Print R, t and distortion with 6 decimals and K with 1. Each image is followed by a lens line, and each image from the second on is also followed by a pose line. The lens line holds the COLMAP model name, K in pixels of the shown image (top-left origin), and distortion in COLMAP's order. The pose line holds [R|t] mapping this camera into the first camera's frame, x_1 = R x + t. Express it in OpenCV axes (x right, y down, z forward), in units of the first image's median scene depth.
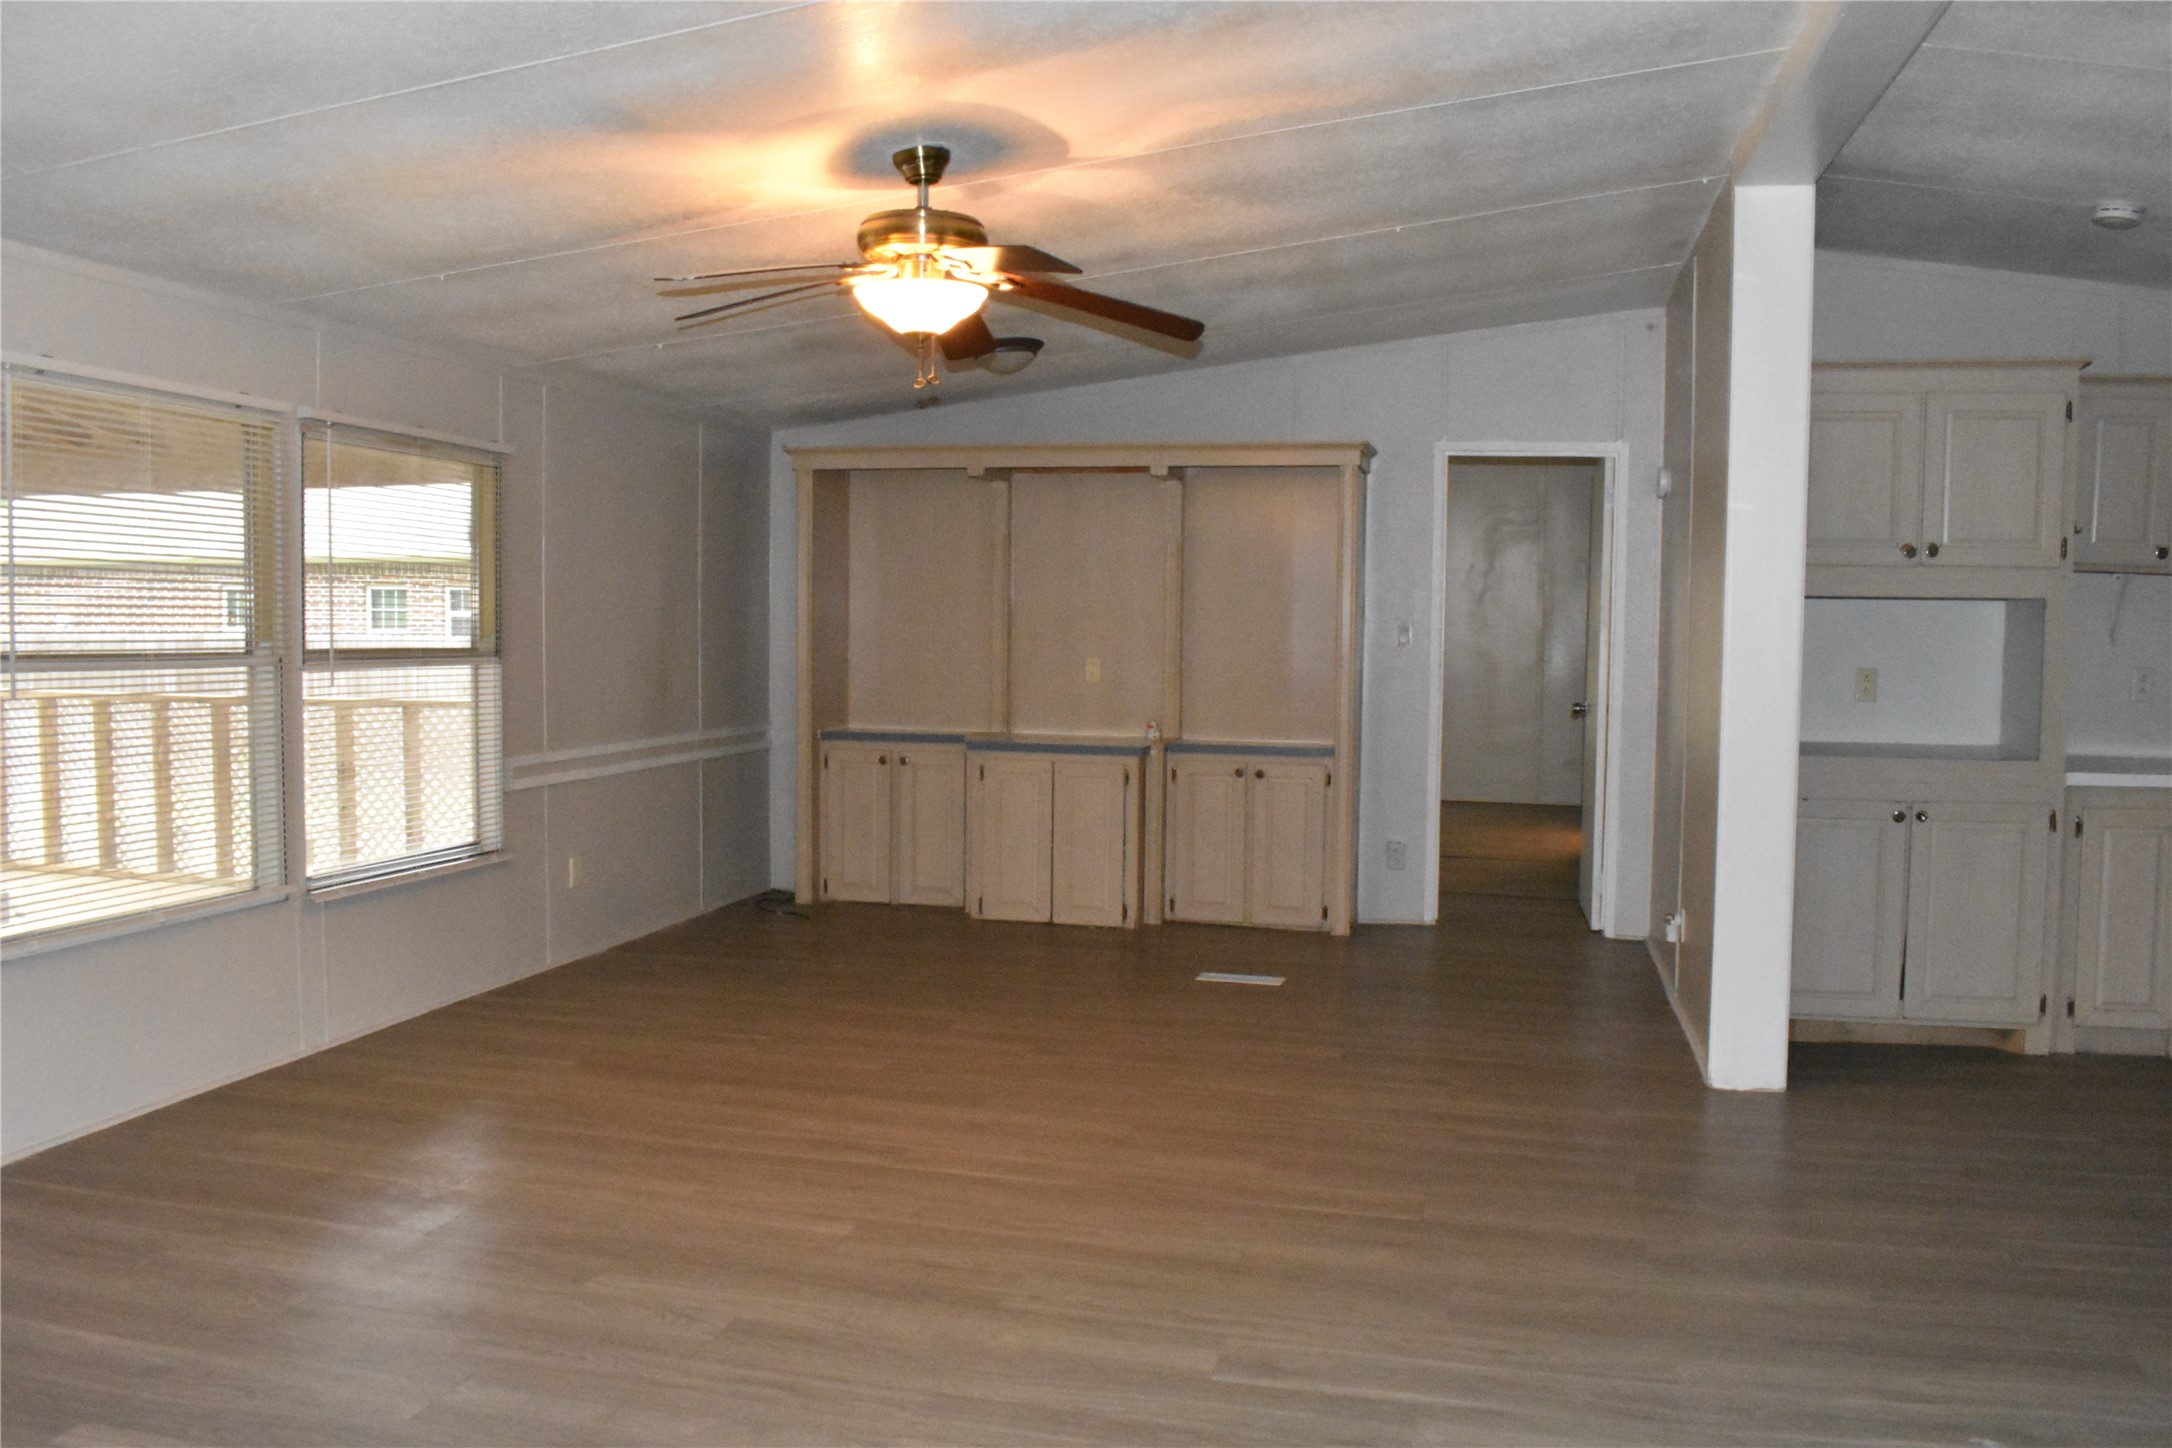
lens RADIAL K [[1684.8, 0, 1096.2], [0, 1684.8, 726.4], [0, 0, 1]] dist [-0.092277, -0.000077]
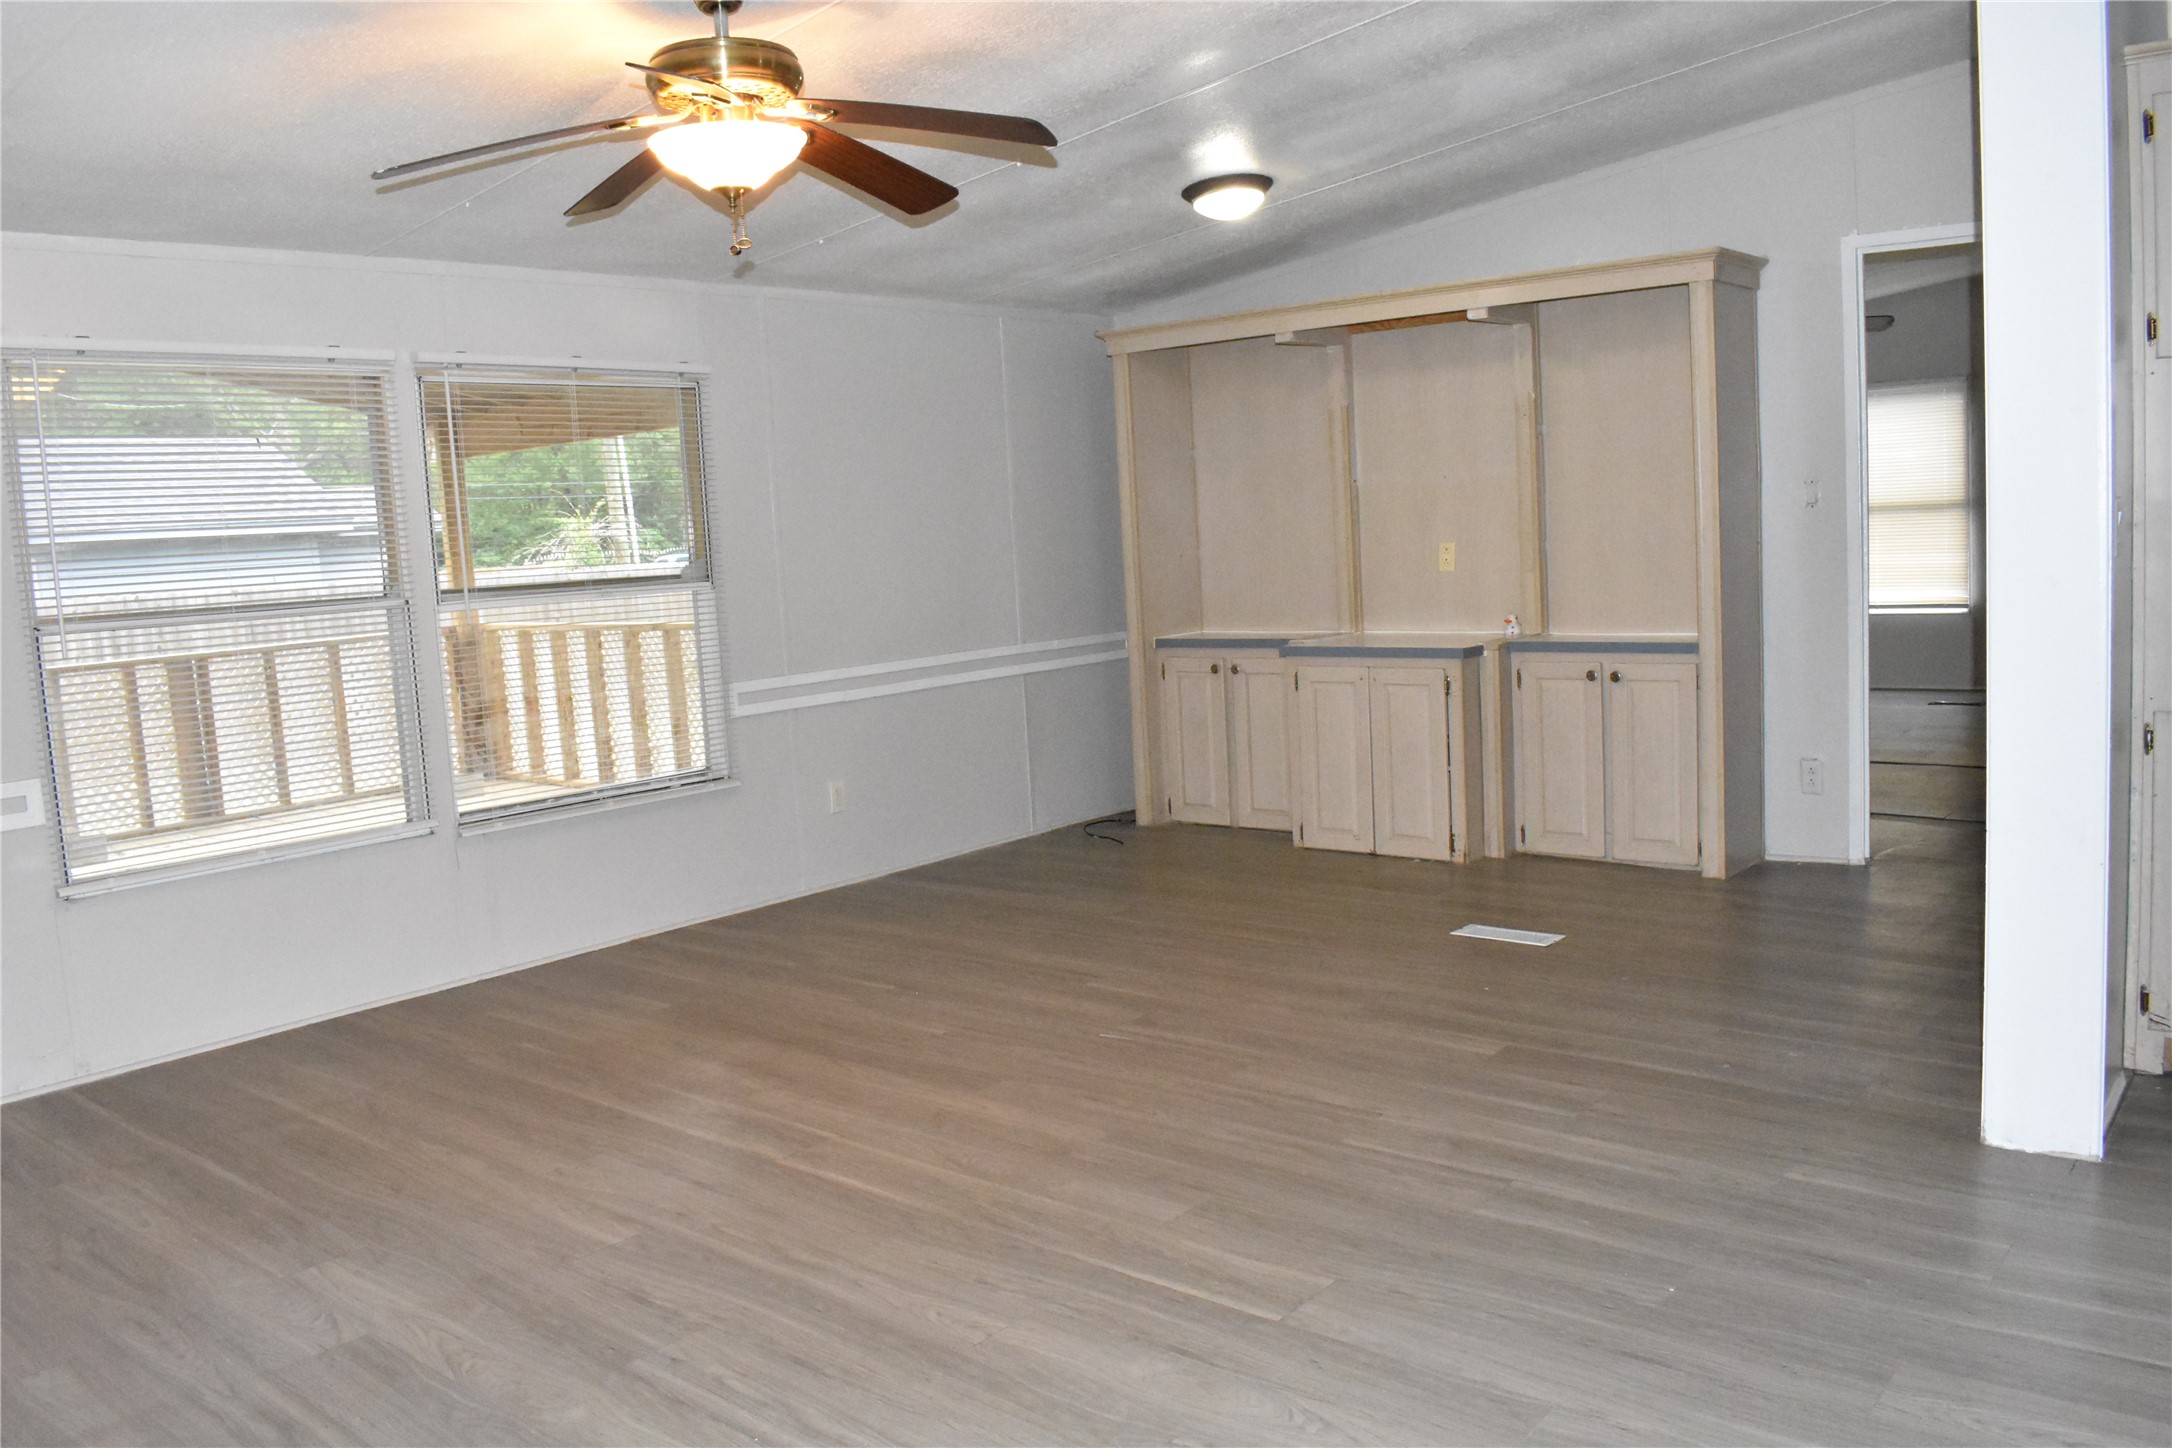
lens RADIAL K [[1684.8, 0, 1107.7], [0, 1684.8, 724.9], [0, 0, 1]] dist [-0.092277, -0.000077]
pose [[0.901113, -0.009771, -0.433474, 0.228472], [0.037958, 0.997685, 0.056419, -0.003464], [0.431919, -0.067294, 0.899398, 0.170768]]
